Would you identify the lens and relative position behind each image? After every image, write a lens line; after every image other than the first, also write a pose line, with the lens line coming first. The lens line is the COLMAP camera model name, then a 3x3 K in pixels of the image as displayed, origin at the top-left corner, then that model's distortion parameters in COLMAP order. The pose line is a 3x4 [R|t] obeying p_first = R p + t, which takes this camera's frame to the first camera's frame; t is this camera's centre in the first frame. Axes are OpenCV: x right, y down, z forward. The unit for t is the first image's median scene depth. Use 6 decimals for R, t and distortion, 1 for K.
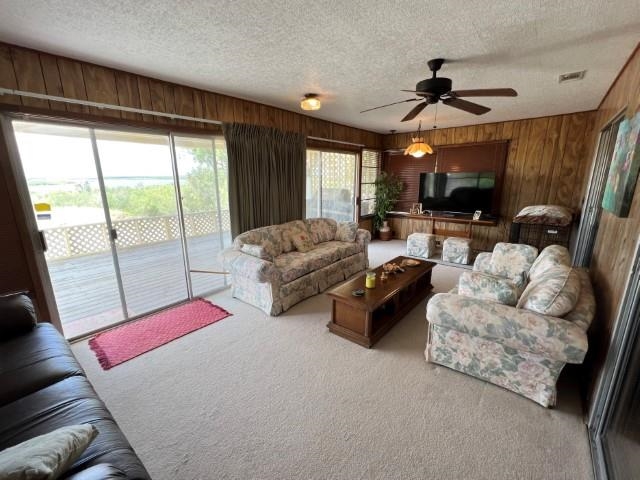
lens RADIAL K [[270.4, 0, 314.5], [0, 270.4, 239.7], [0, 0, 1]] dist [-0.014836, 0.000204]
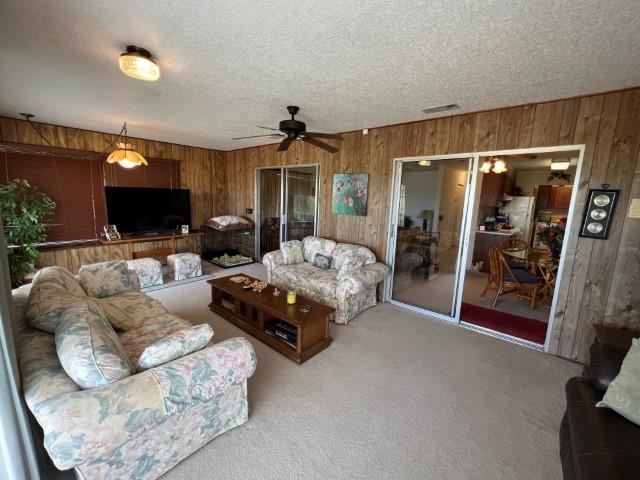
lens RADIAL K [[270.4, 0, 314.5], [0, 270.4, 239.7], [0, 0, 1]] dist [-0.014836, 0.000204]
pose [[0.001795, -0.146469, 0.989214, -0.454891], [0.191449, 0.970968, 0.143420, -0.110241], [-0.981501, 0.189127, 0.029784, 0.492197]]
